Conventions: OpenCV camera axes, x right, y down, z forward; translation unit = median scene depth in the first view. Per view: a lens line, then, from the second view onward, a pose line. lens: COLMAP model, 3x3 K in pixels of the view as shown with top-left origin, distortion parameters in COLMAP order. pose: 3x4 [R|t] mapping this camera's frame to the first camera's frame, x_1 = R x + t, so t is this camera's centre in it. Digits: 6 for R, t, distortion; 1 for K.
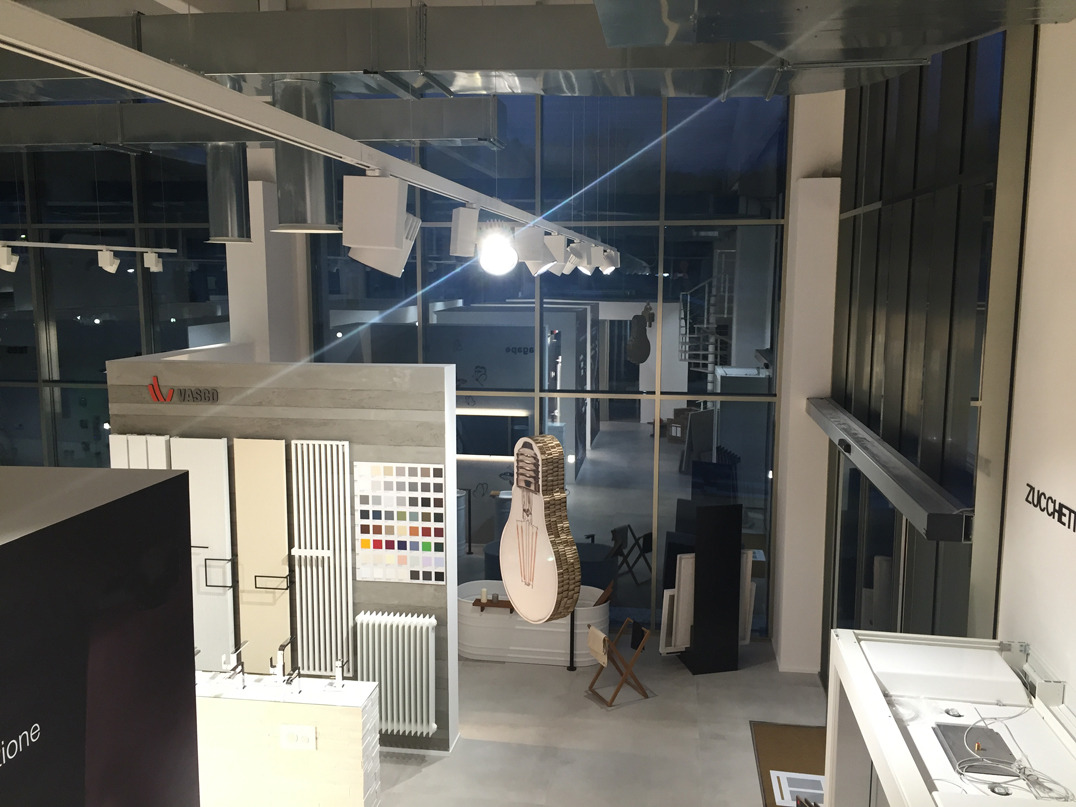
lens RADIAL K [[915.4, 0, 539.1], [0, 915.4, 396.7], [0, 0, 1]] dist [0.008829, -0.007340]
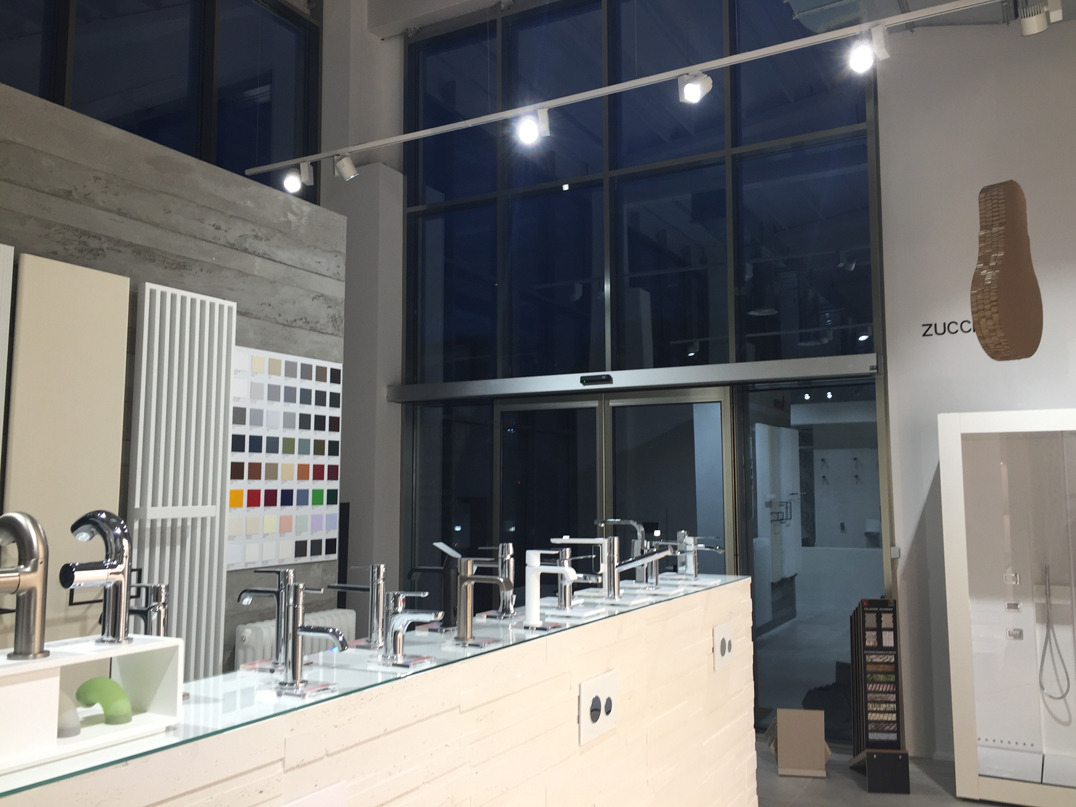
lens RADIAL K [[915.4, 0, 537.7], [0, 915.4, 409.0], [0, 0, 1]] dist [0.008829, -0.007340]
pose [[0.351764, 0.081195, 0.932561, -0.645279], [0.128170, 0.982671, -0.133904, 0.206193], [-0.927273, 0.166629, 0.335261, 0.648480]]
